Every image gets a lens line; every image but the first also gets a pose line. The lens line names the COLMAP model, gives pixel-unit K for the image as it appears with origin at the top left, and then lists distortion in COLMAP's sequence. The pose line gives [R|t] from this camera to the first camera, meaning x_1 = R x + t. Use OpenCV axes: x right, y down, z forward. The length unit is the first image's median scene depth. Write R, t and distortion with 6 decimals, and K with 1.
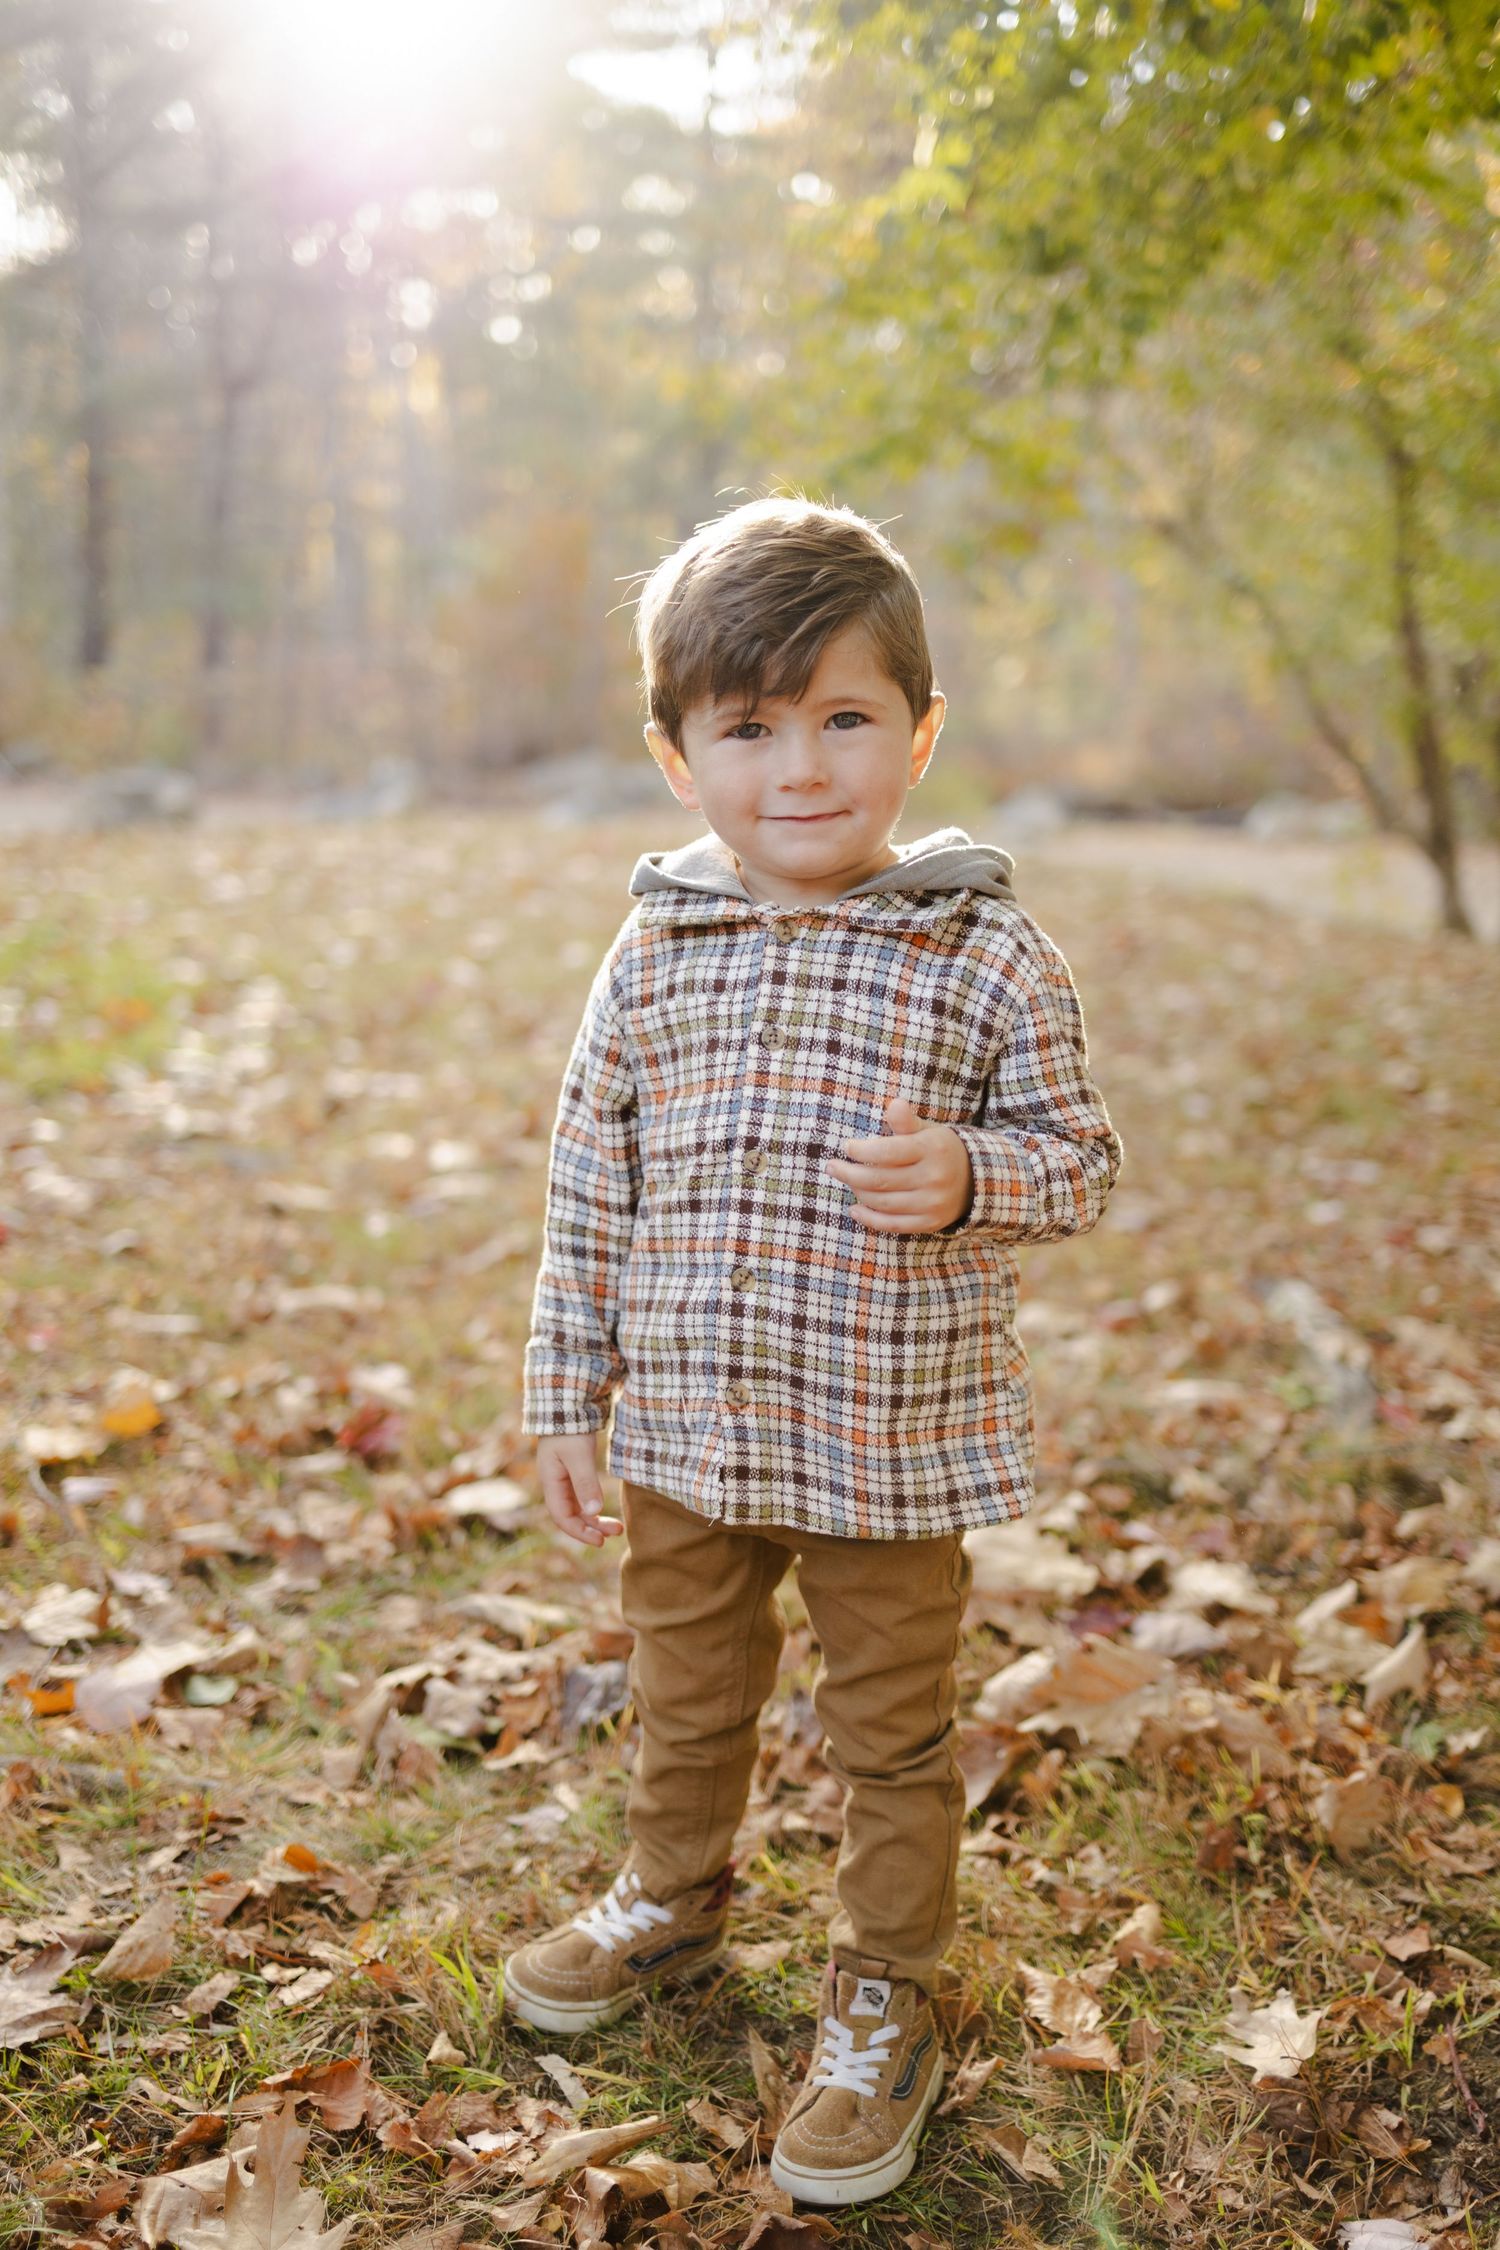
lens RADIAL K [[2589.5, 0, 750.2], [0, 2589.5, 1123.0], [0, 0, 1]] dist [-0.021696, 0.000000]
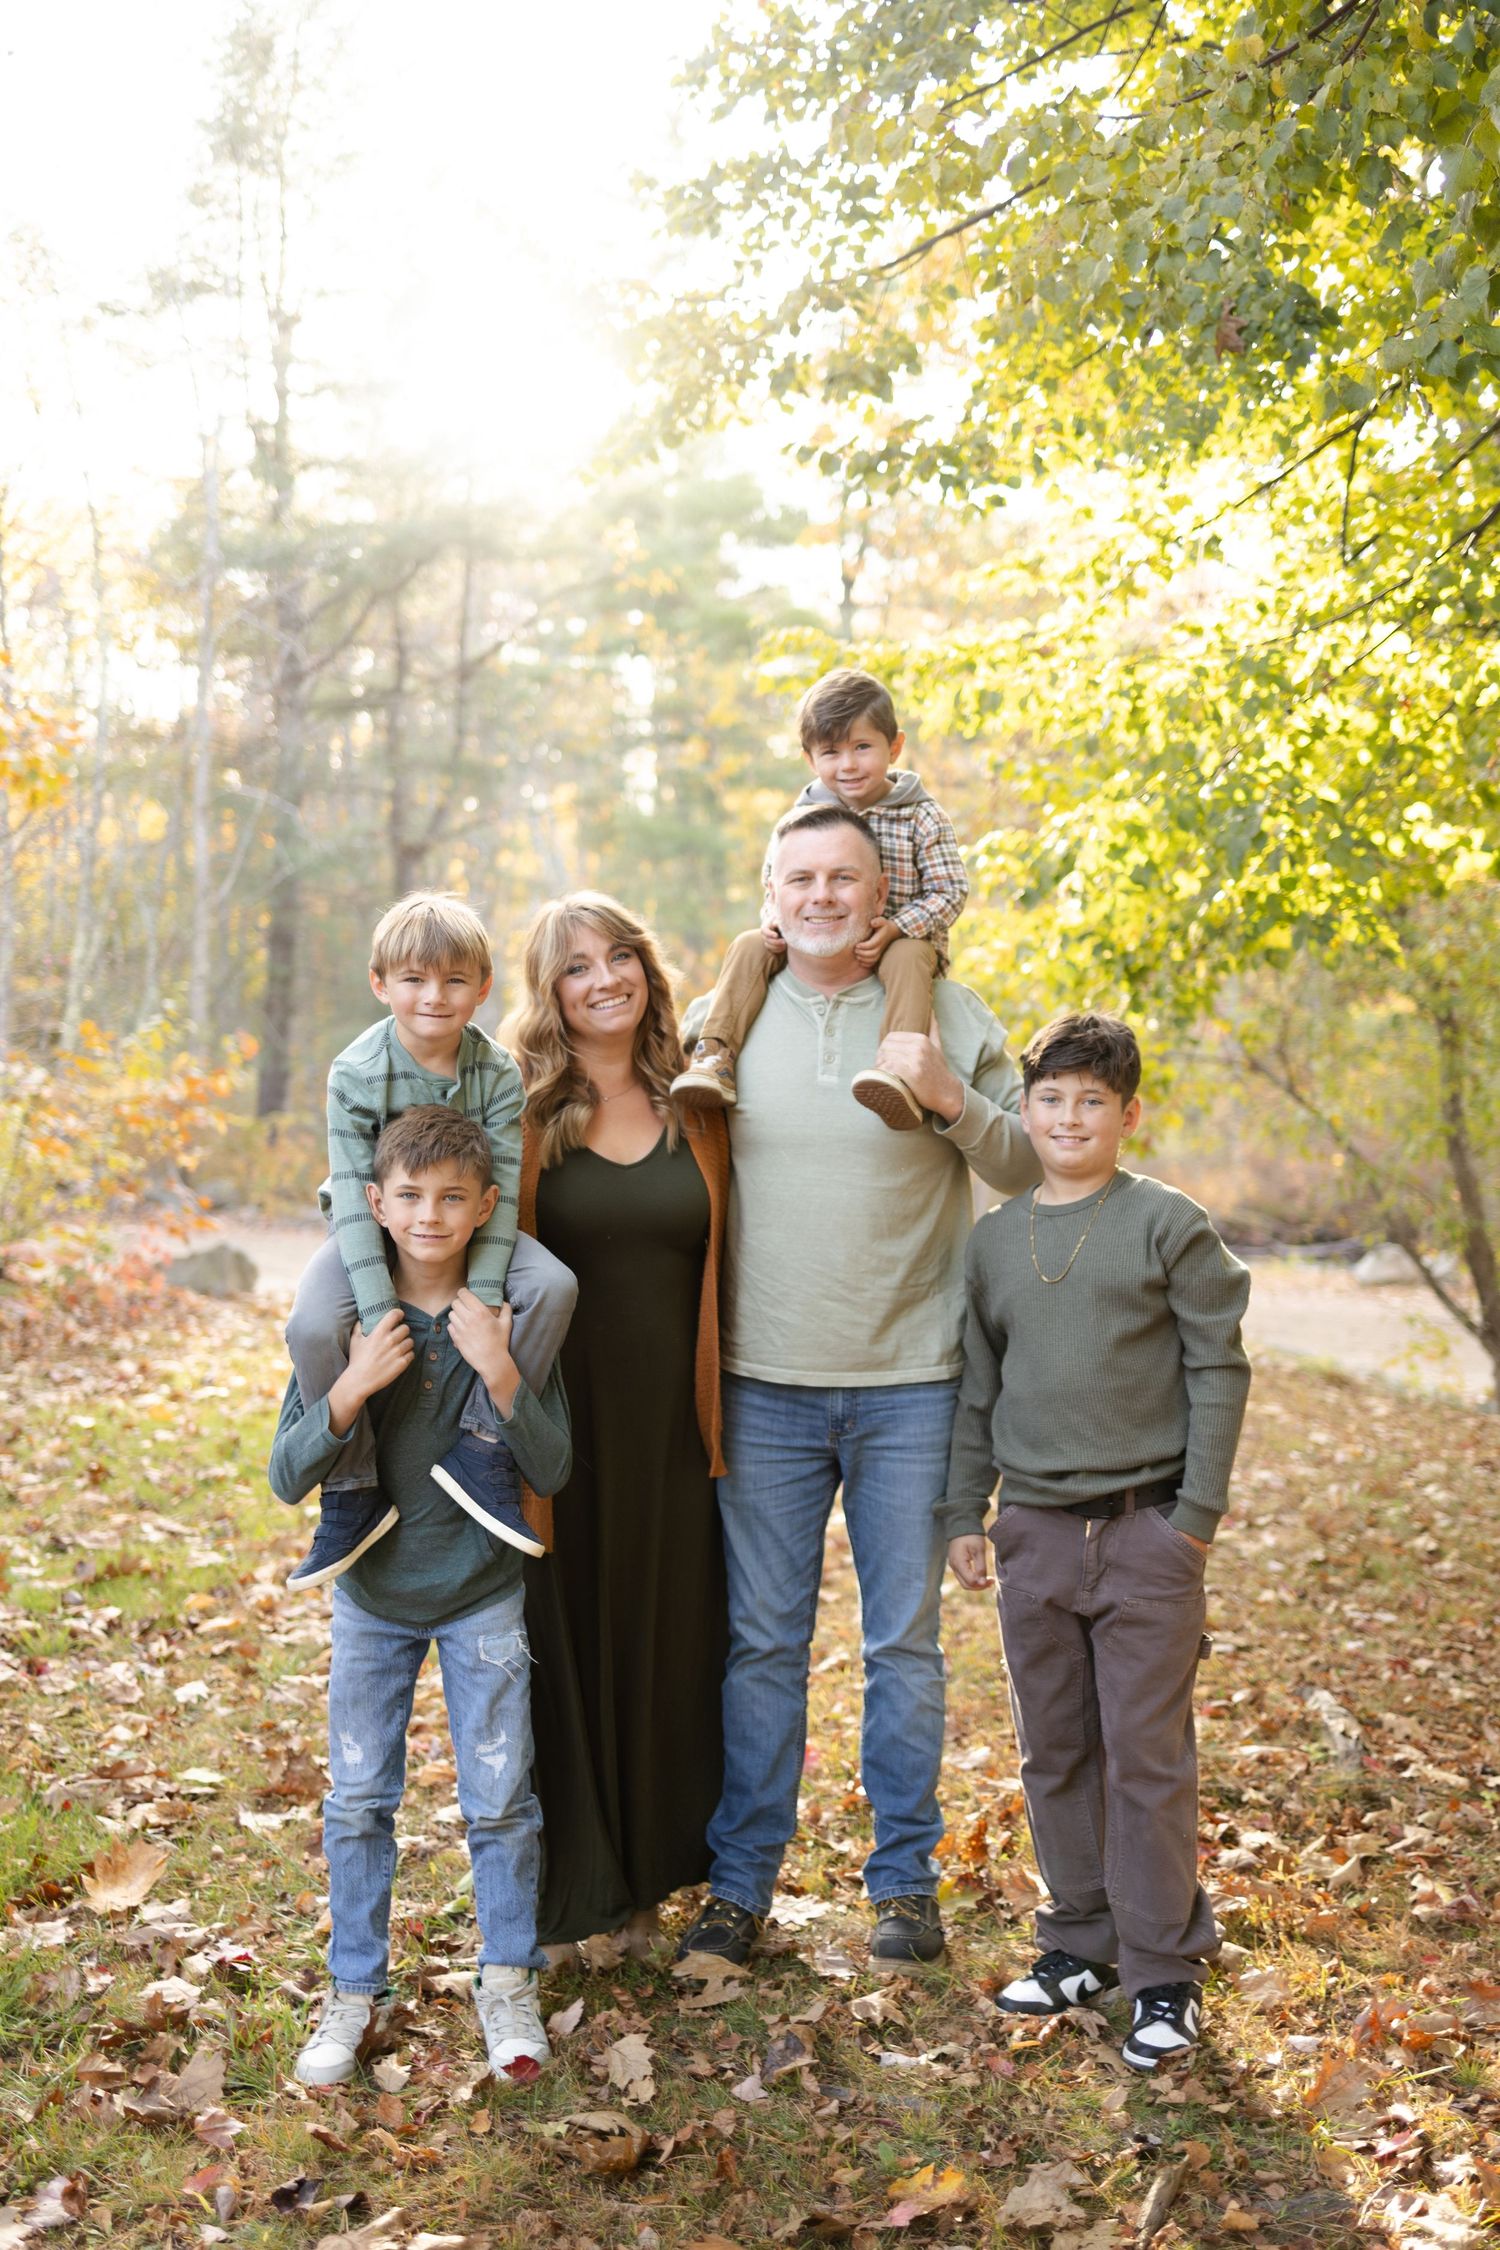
lens RADIAL K [[2589.5, 0, 751.9], [0, 2589.5, 1128.3], [0, 0, 1]] dist [-0.021696, 0.000000]
pose [[0.999017, 0.008350, -0.043536, -0.097861], [-0.014990, 0.987877, -0.154512, -0.036539], [0.041718, 0.155013, 0.987031, -0.809737]]
